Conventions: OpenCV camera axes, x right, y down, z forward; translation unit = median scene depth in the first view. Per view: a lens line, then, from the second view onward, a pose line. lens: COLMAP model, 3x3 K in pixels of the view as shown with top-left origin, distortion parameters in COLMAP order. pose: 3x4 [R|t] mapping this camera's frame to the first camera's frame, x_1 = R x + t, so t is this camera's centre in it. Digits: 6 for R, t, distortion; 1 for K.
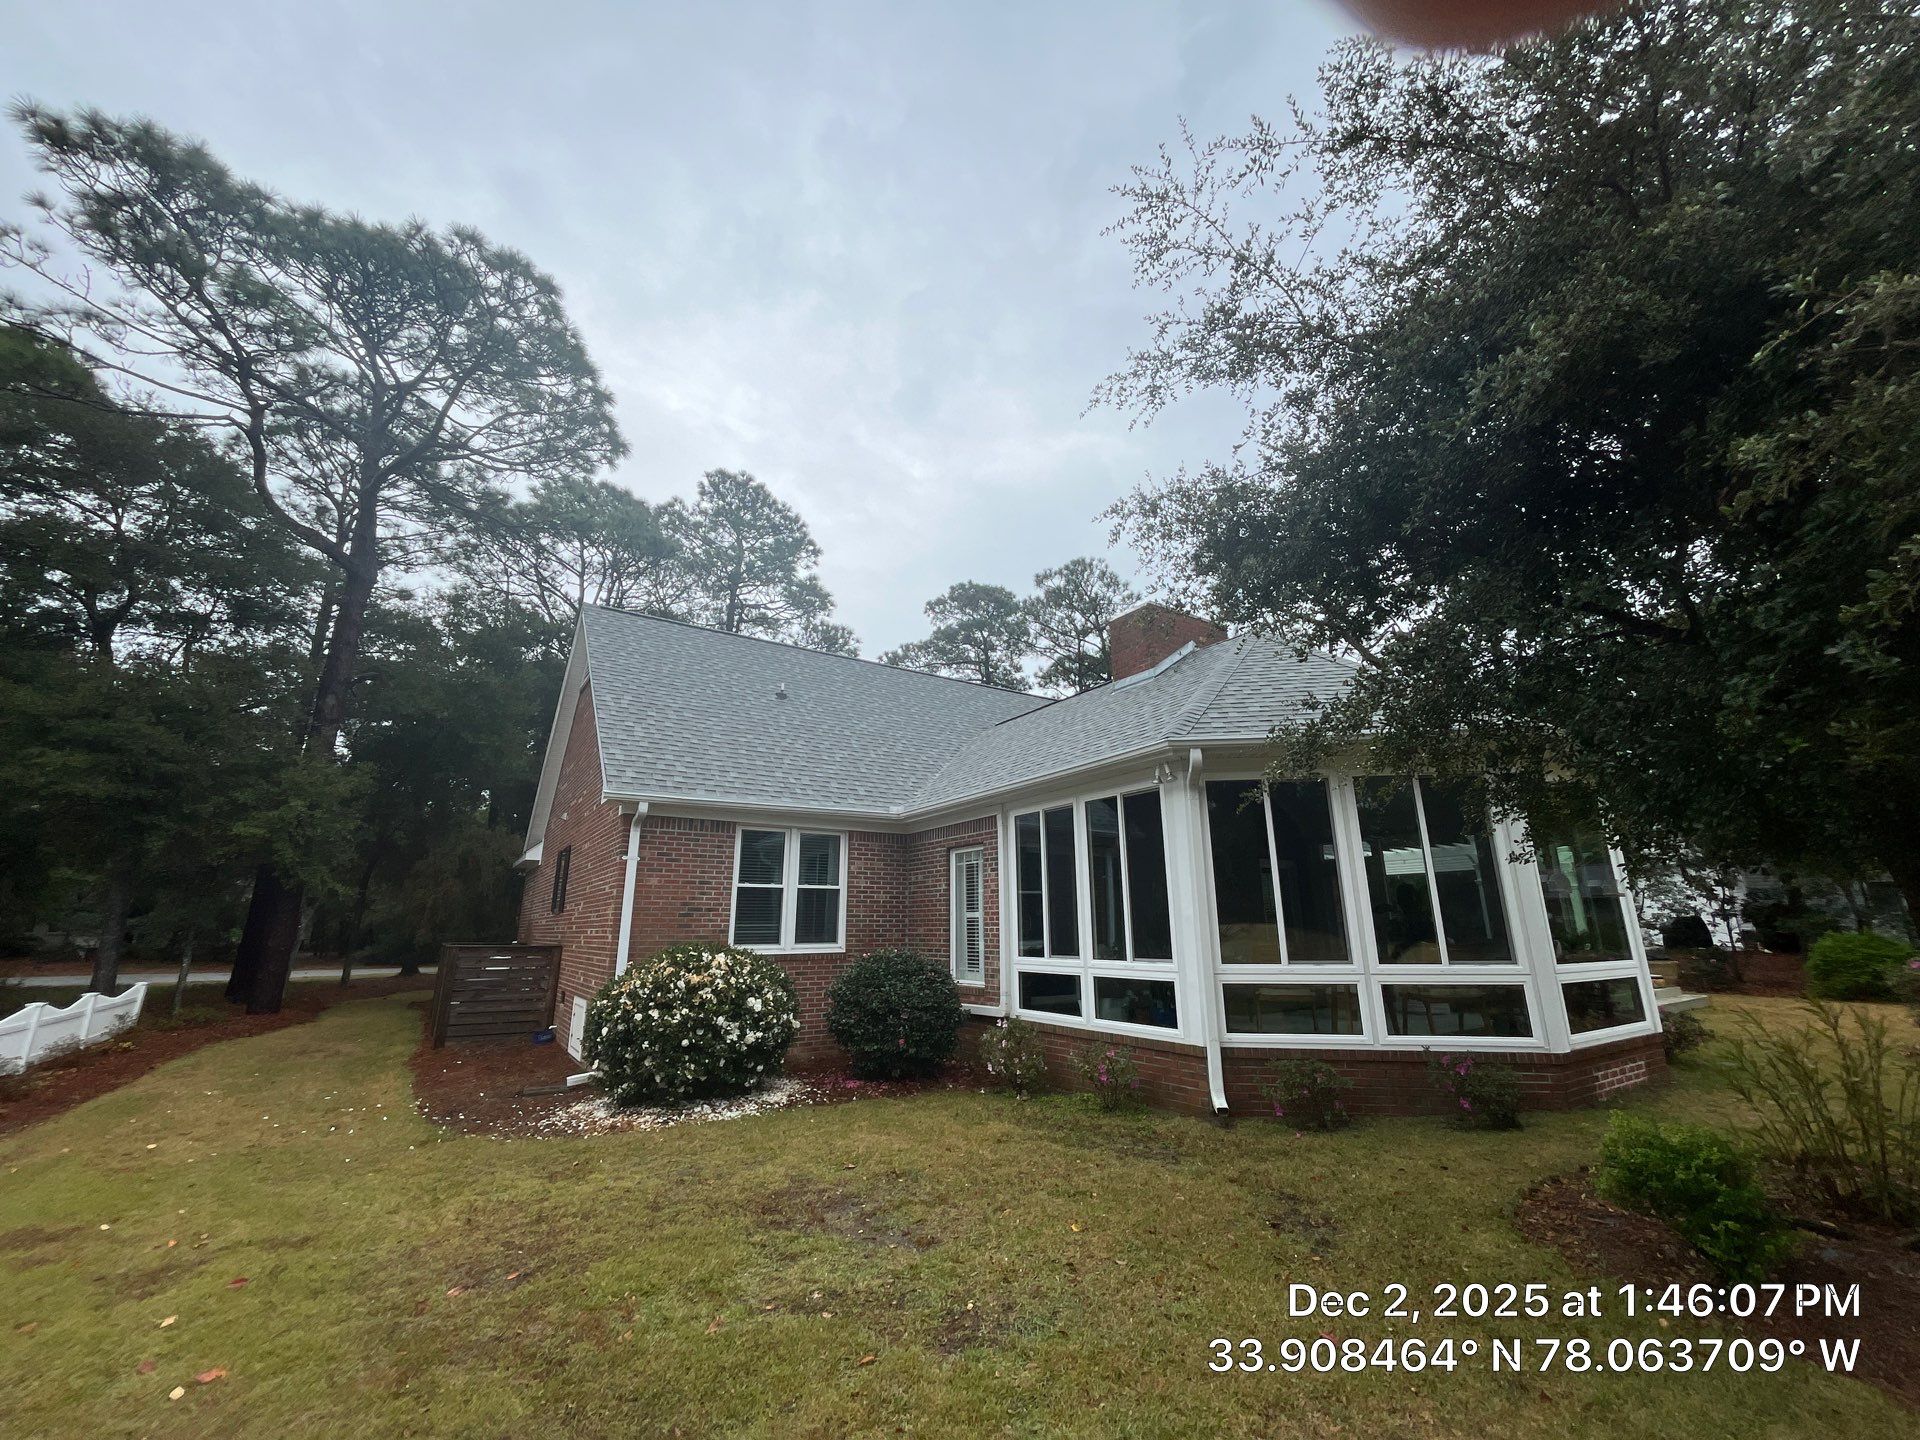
lens RADIAL K [[766.1, 0, 952.4], [0, 766.1, 724.2], [0, 0, 1]] dist [-0.003135, -0.000740]
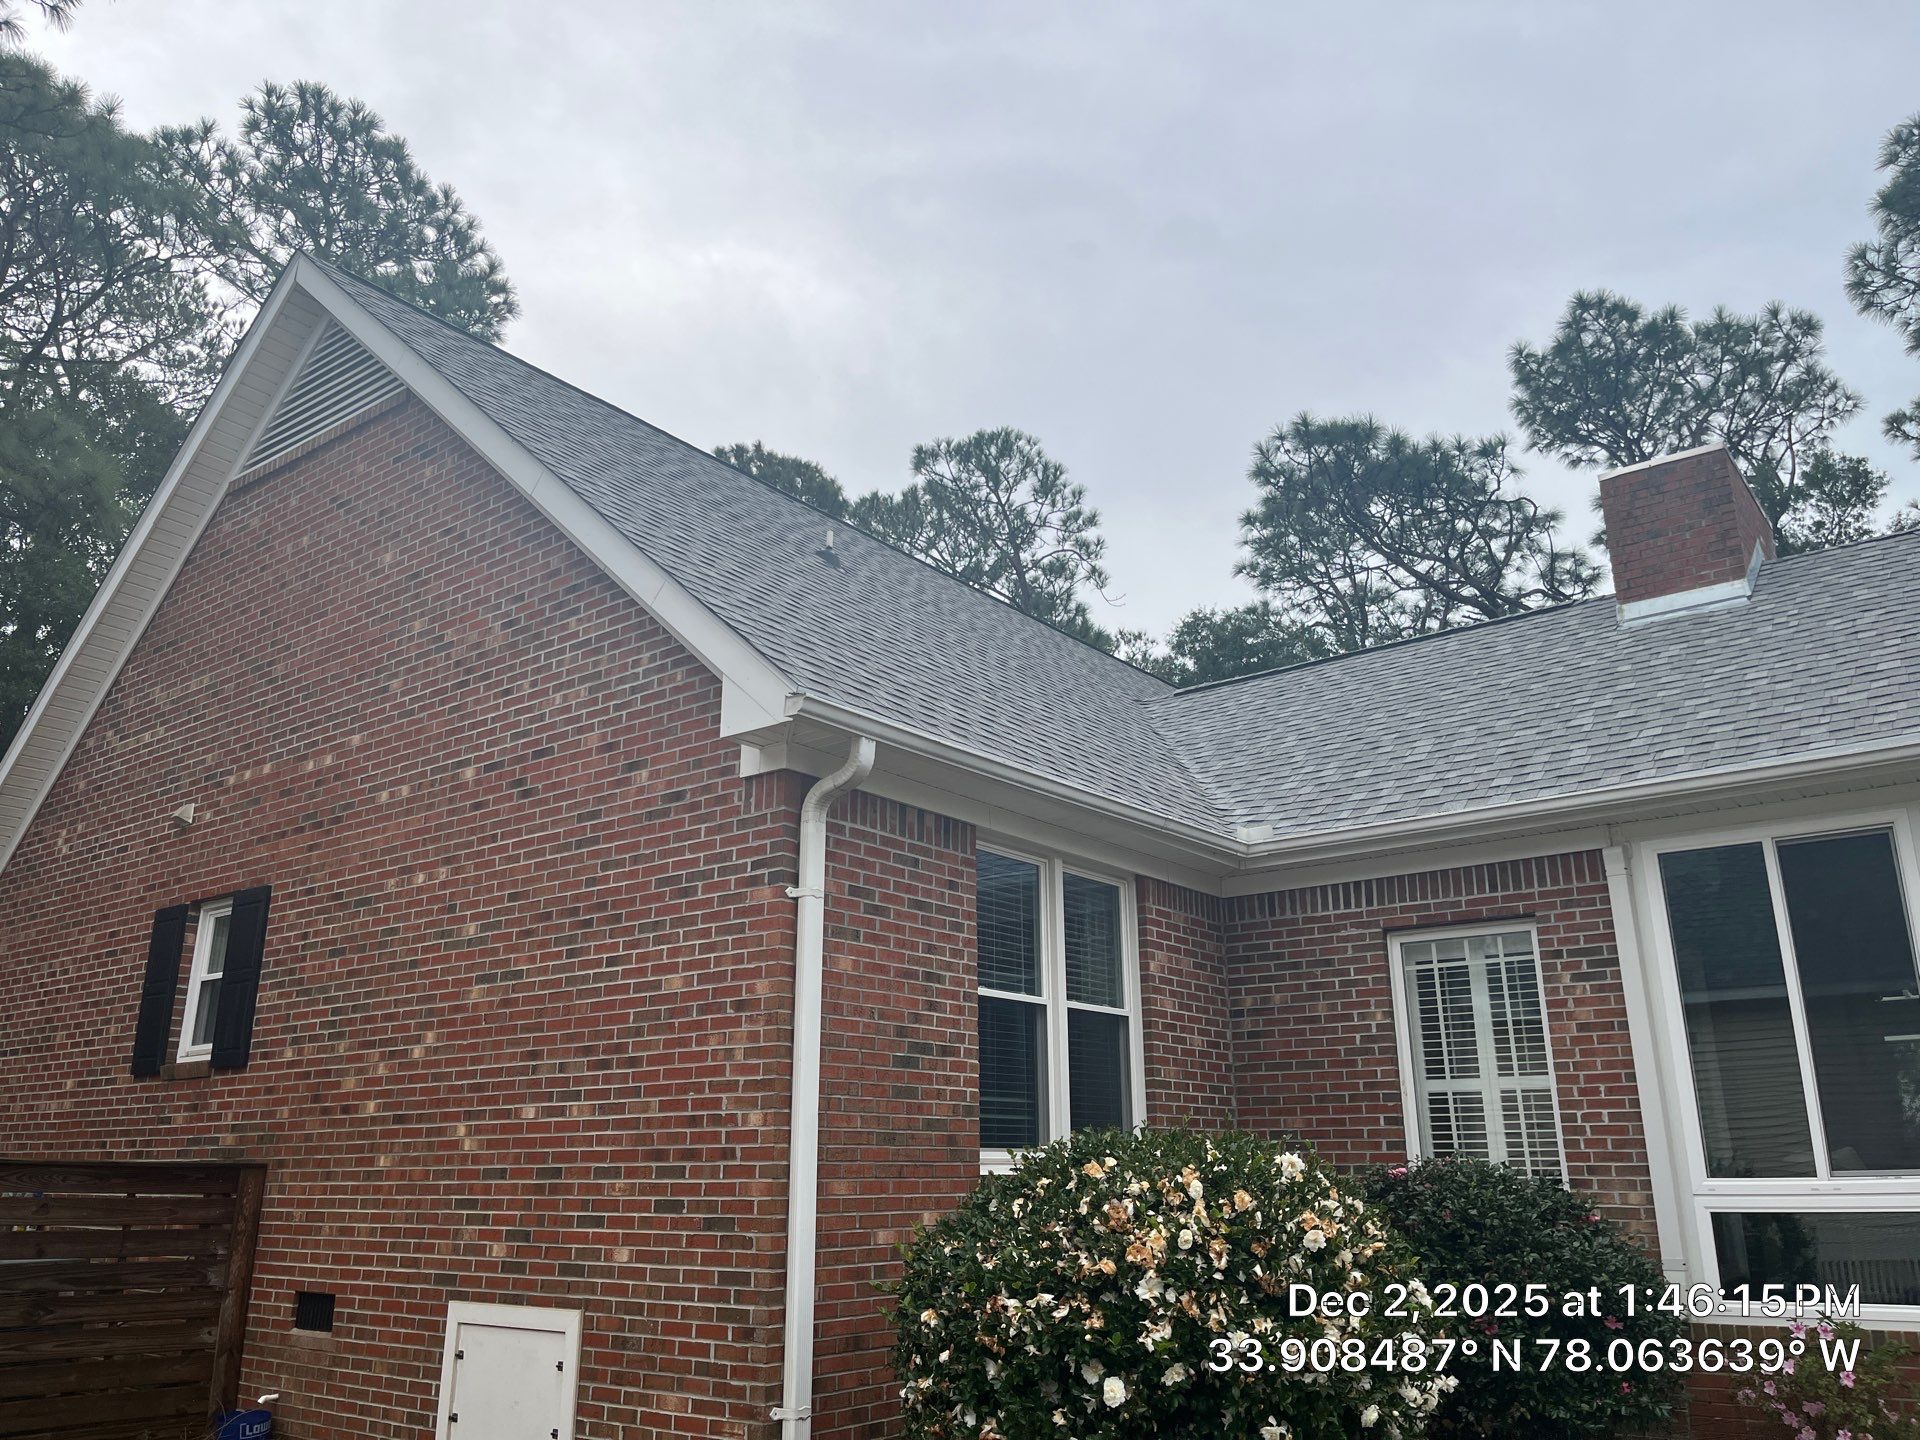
lens RADIAL K [[1451.6, 0, 963.2], [0, 1451.6, 718.9], [0, 0, 1]] dist [0.065116, -0.087067]
pose [[0.947524, 0.096996, 0.304616, -0.483296], [-0.085450, 0.995034, -0.051041, 0.104709], [-0.308054, 0.022333, 0.951107, 0.284996]]
